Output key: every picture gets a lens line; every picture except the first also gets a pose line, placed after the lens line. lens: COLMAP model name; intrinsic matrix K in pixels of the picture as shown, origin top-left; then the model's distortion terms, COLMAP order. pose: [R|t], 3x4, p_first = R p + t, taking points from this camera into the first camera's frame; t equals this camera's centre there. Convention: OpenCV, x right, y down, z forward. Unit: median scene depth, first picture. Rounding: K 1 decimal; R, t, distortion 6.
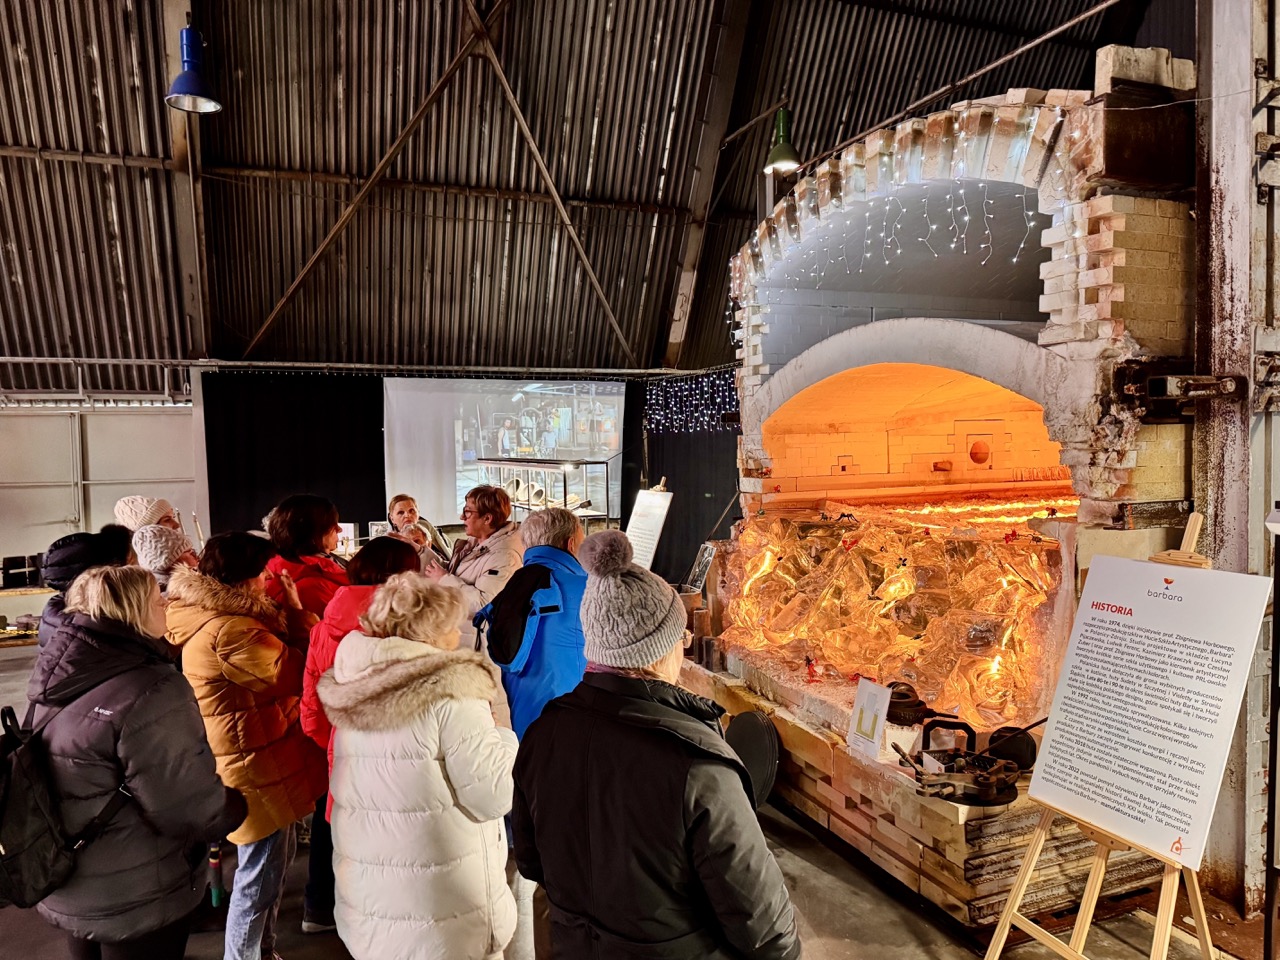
lens RADIAL K [[891.1, 0, 611.9], [0, 891.1, 497.6], [0, 0, 1]] dist [0.019505, -0.040834]
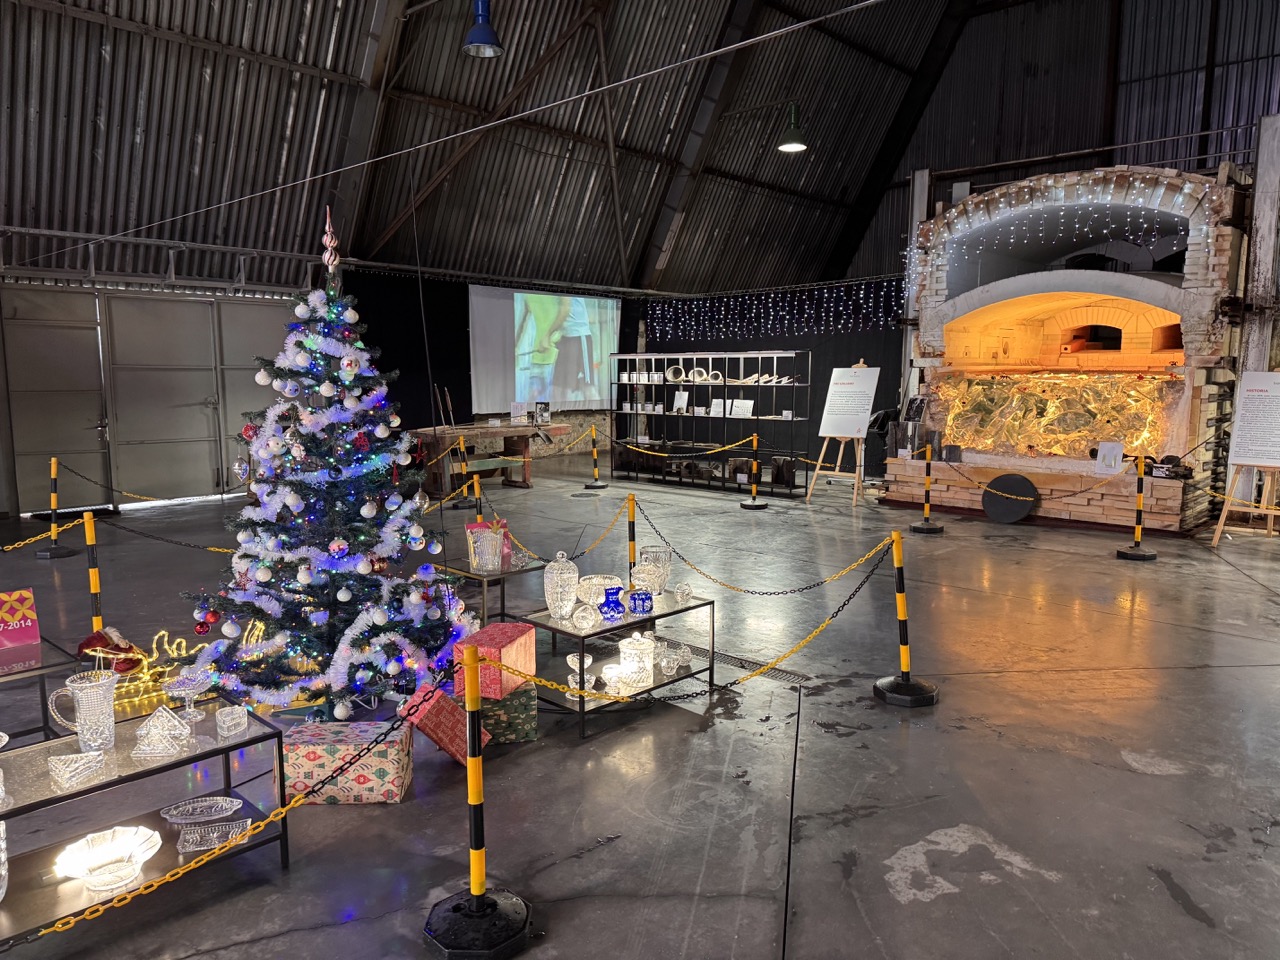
lens RADIAL K [[891.1, 0, 611.9], [0, 891.1, 497.6], [0, 0, 1]] dist [0.019505, -0.040834]
pose [[0.909461, -0.039130, 0.413945, -1.907943], [0.008219, 0.997059, 0.076196, 0.187531], [-0.415709, -0.065895, 0.907107, -0.514157]]
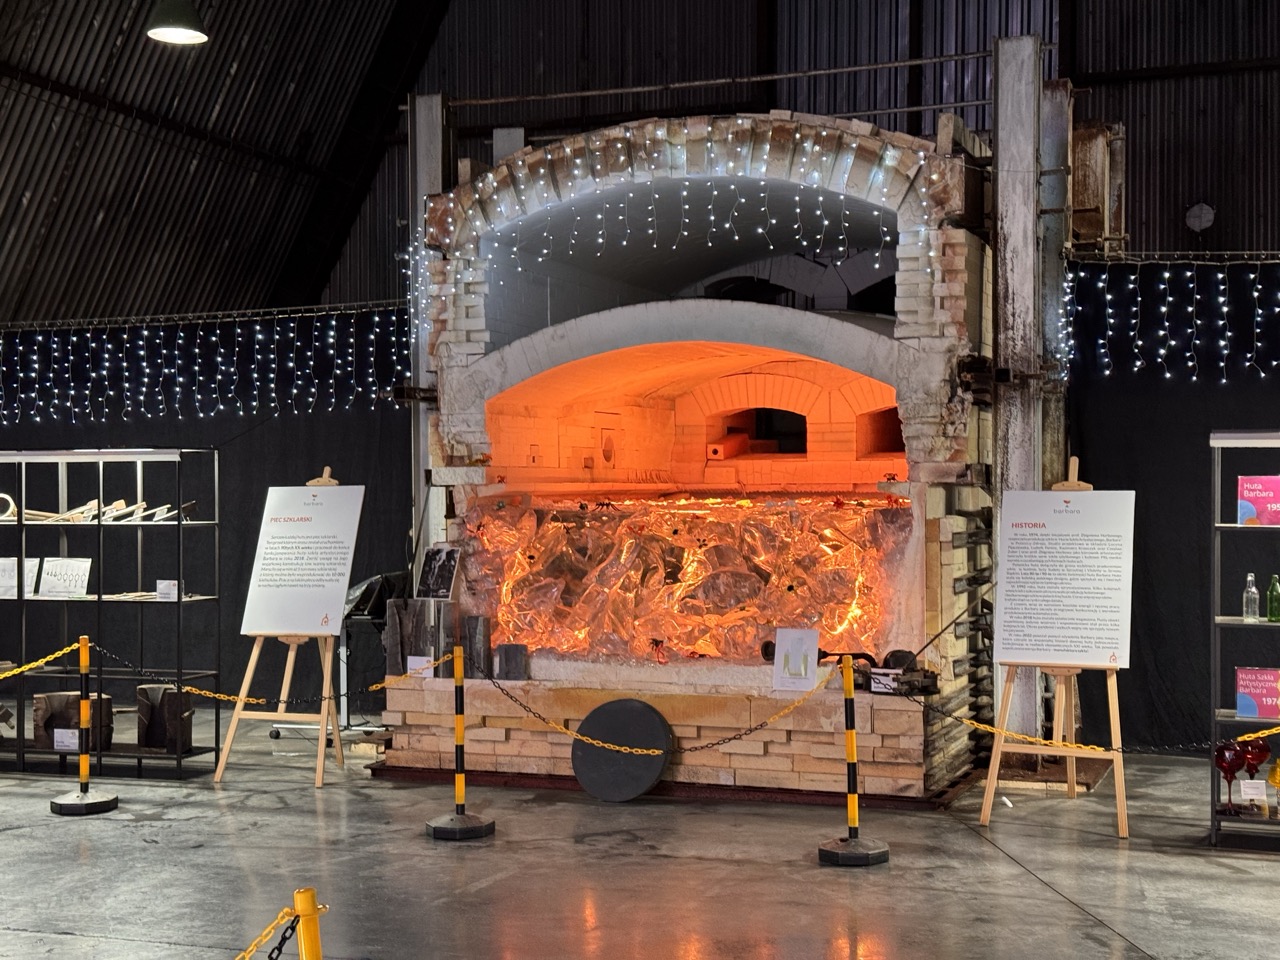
lens RADIAL K [[1807.0, 0, 641.6], [0, 1807.0, 513.4], [0, 0, 1]] dist [0.190682, -0.442928]
pose [[0.665956, 0.005689, 0.745969, -1.708024], [0.039148, 0.998327, -0.042563, 0.171785], [-0.744963, 0.057548, 0.664619, -0.404807]]
